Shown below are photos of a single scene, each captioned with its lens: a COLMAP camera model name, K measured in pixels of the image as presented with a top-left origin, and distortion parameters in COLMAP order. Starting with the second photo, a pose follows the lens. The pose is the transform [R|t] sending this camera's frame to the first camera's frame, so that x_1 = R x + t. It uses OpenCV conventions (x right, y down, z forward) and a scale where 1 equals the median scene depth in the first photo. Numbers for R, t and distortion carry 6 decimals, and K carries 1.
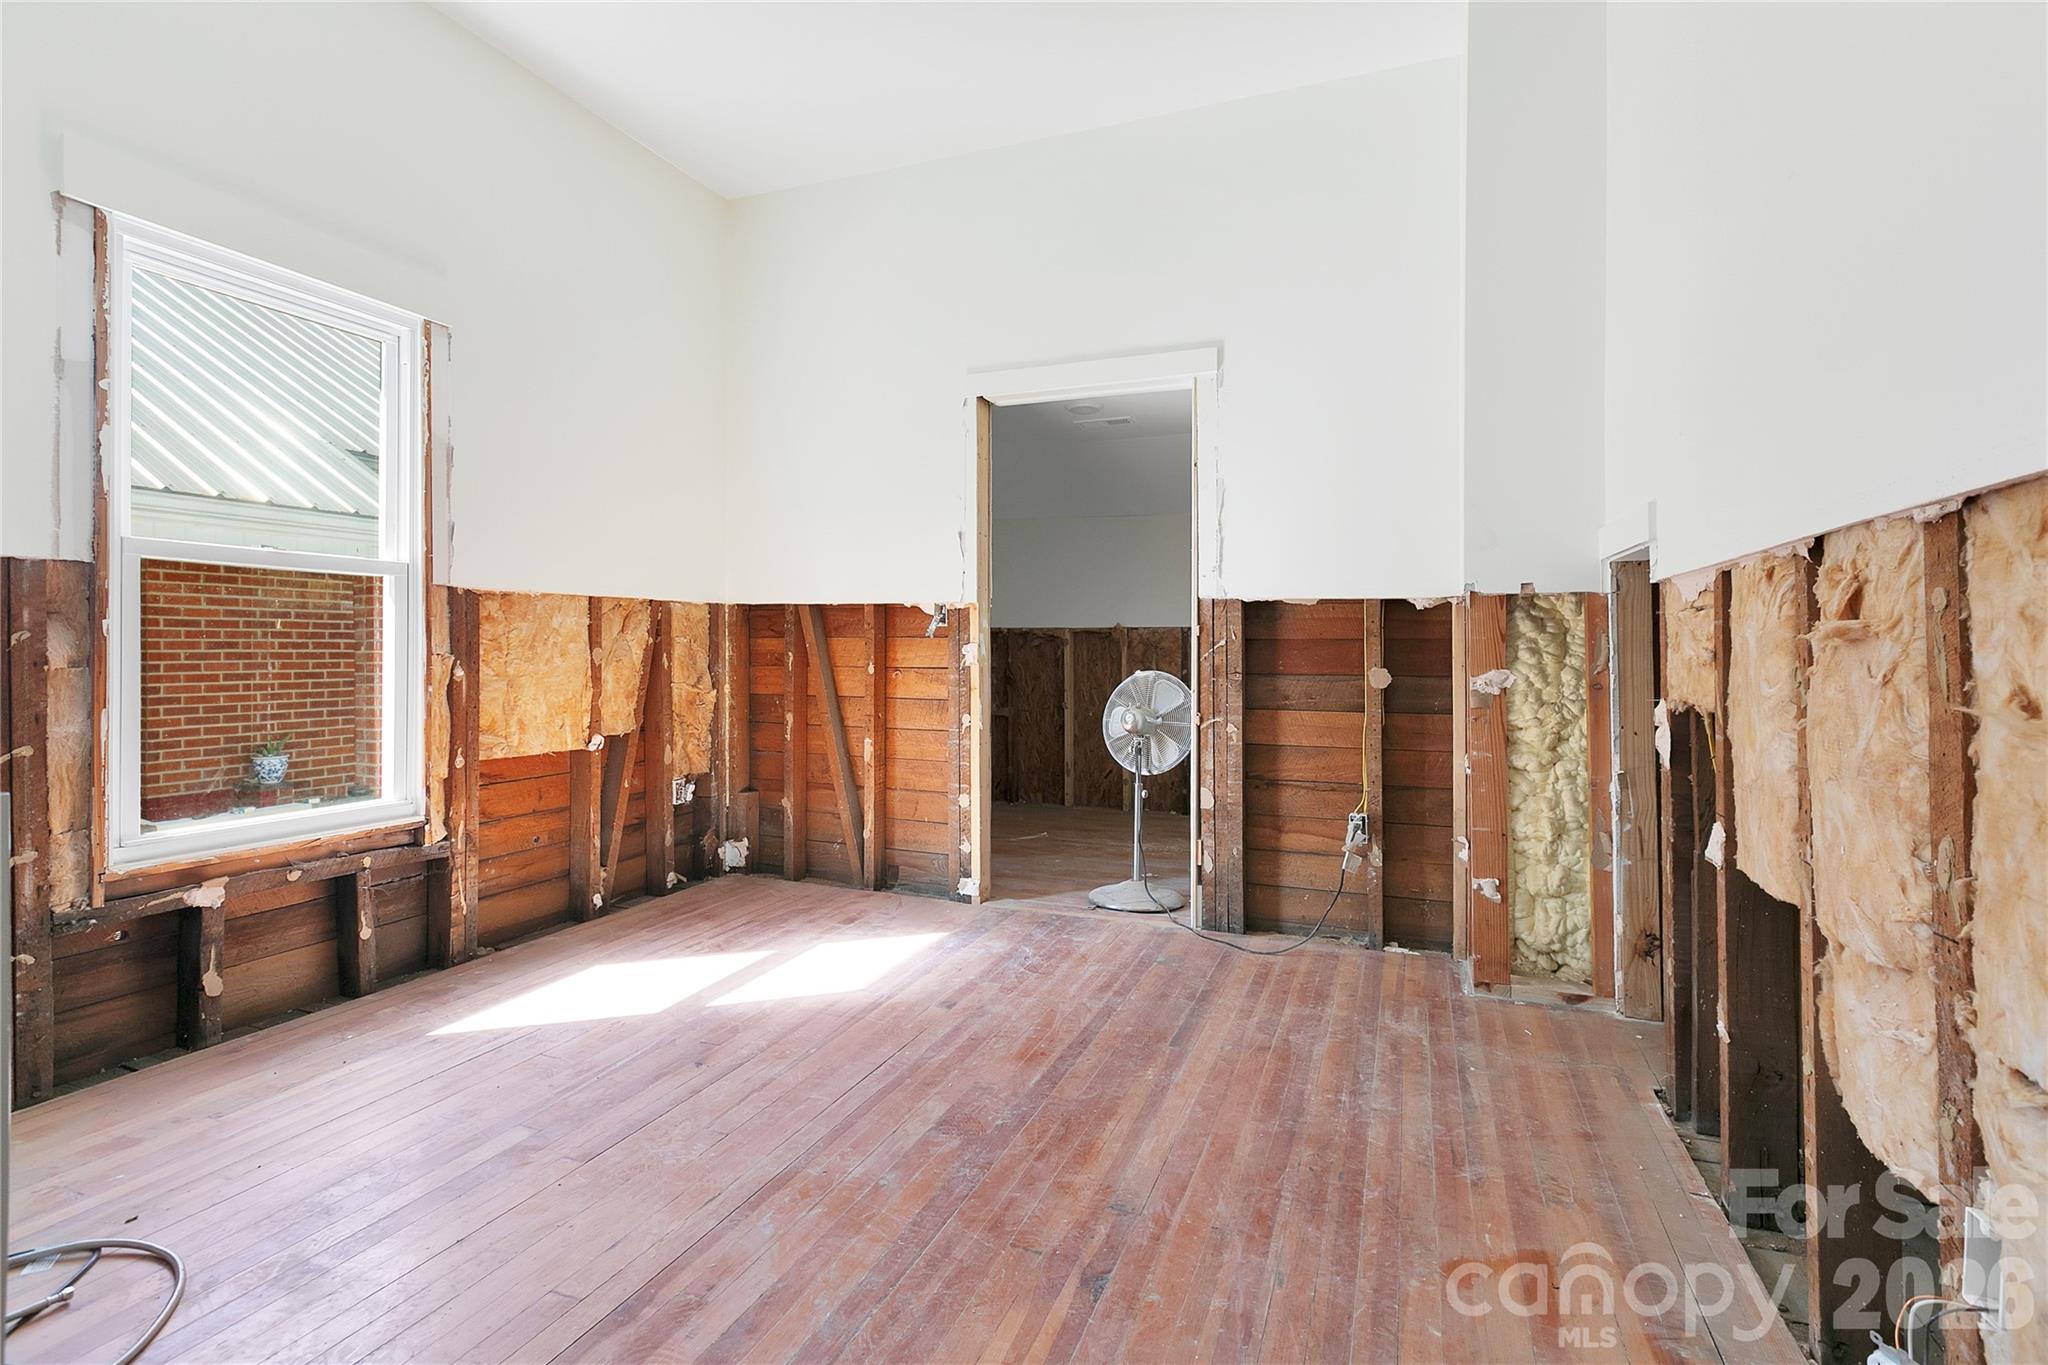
lens RADIAL K [[922.1, 0, 1030.2], [0, 922.1, 660.8], [0, 0, 1]] dist [0.002186, 0.000602]
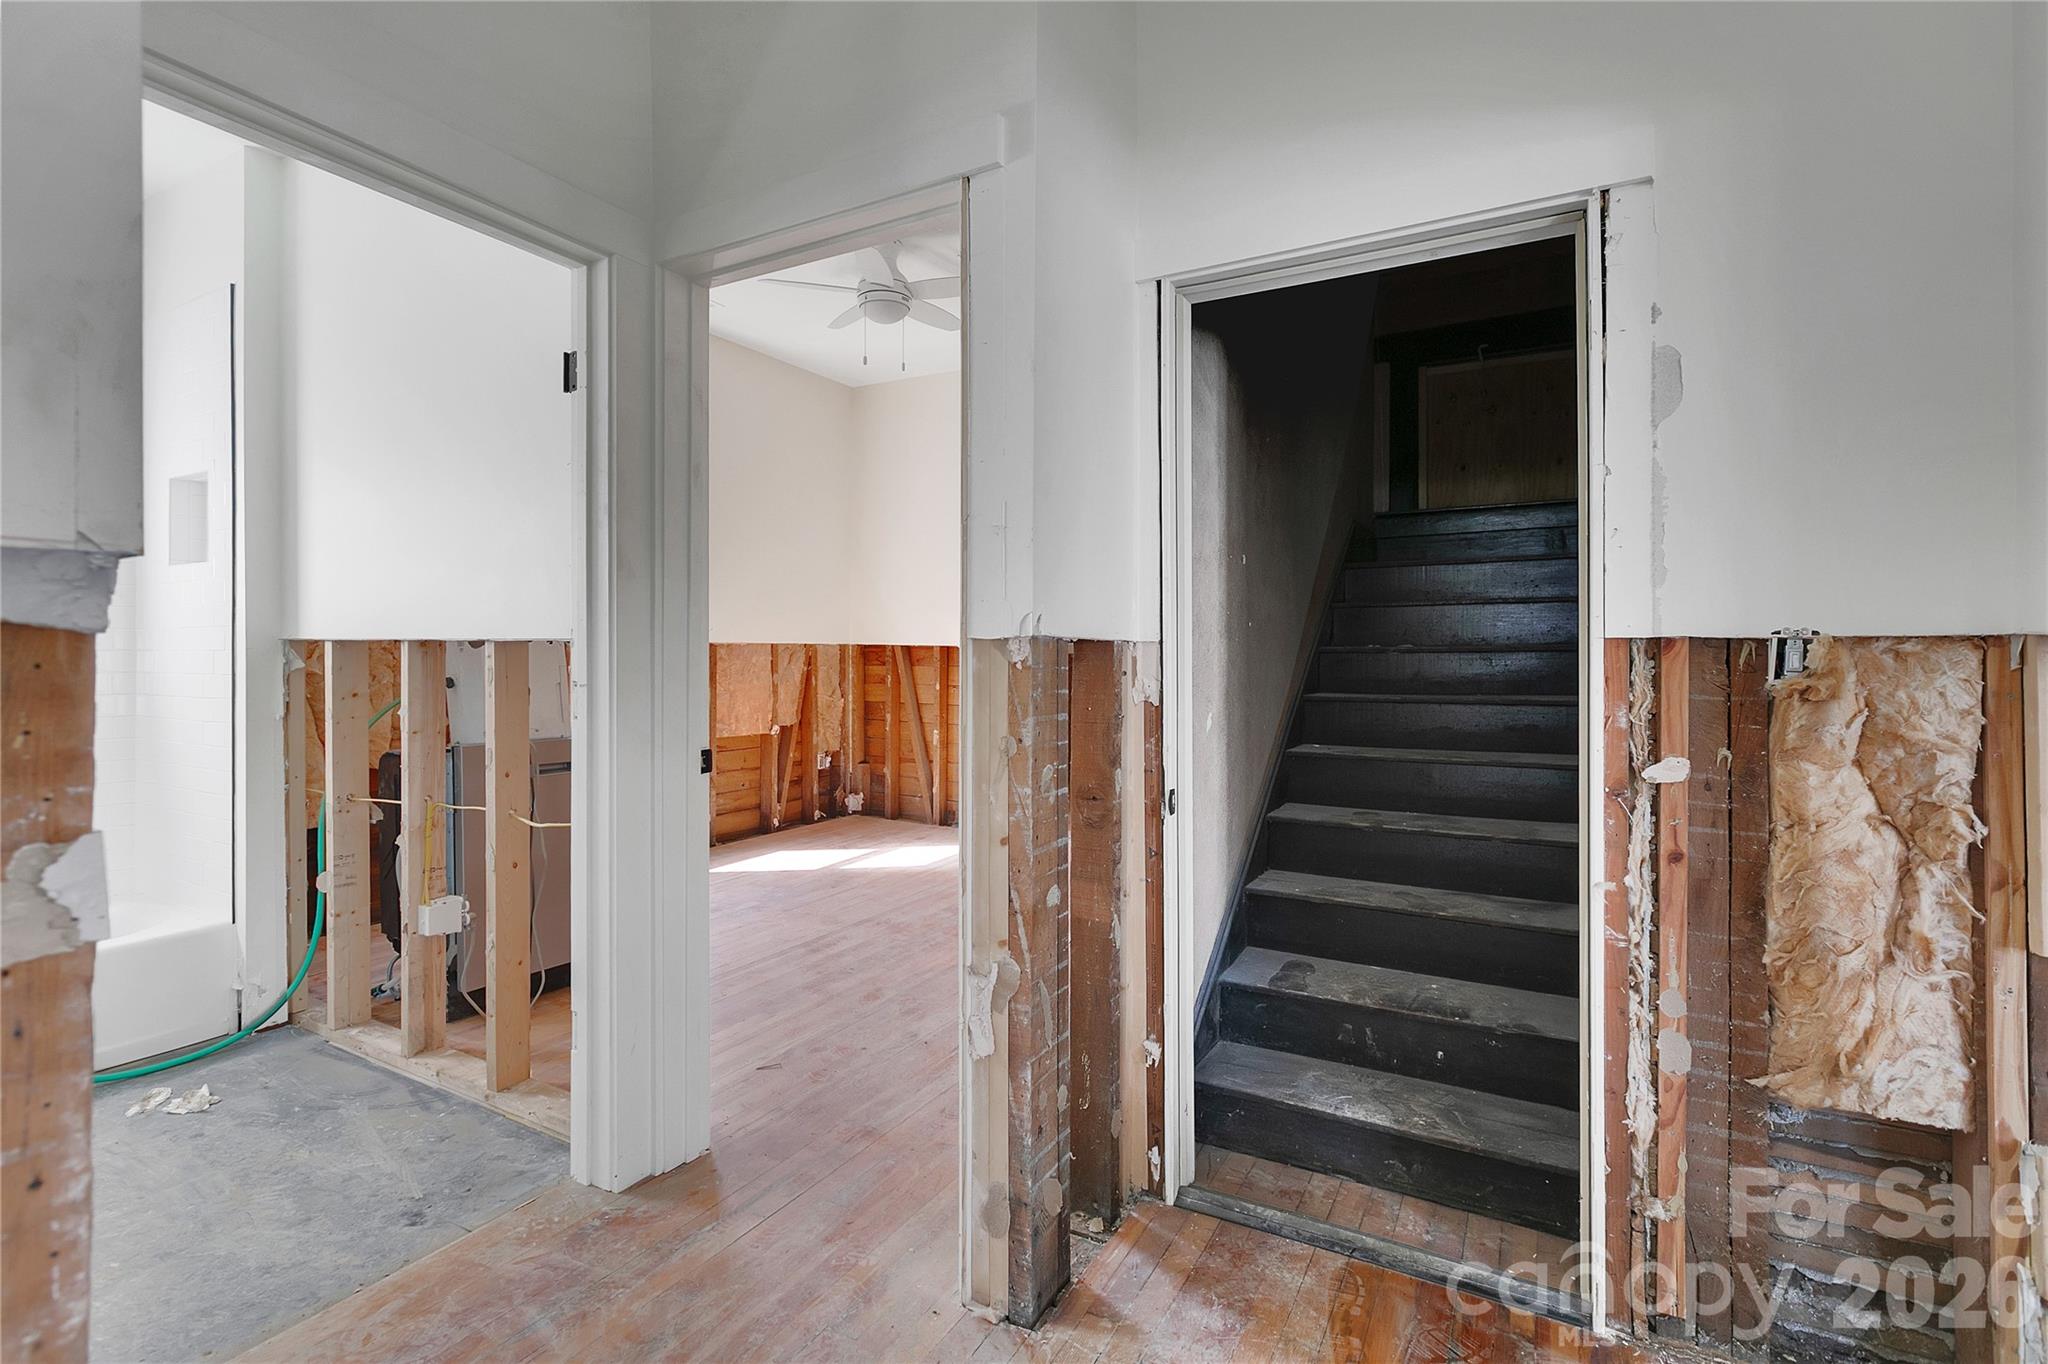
lens RADIAL K [[922.1, 0, 1030.2], [0, 922.1, 660.3], [0, 0, 1]] dist [0.002186, 0.000602]
pose [[0.991187, 0.001148, -0.132462, 0.198927], [-0.002052, 0.999976, -0.006691, -0.026189], [0.132451, 0.006904, 0.991165, -0.563445]]
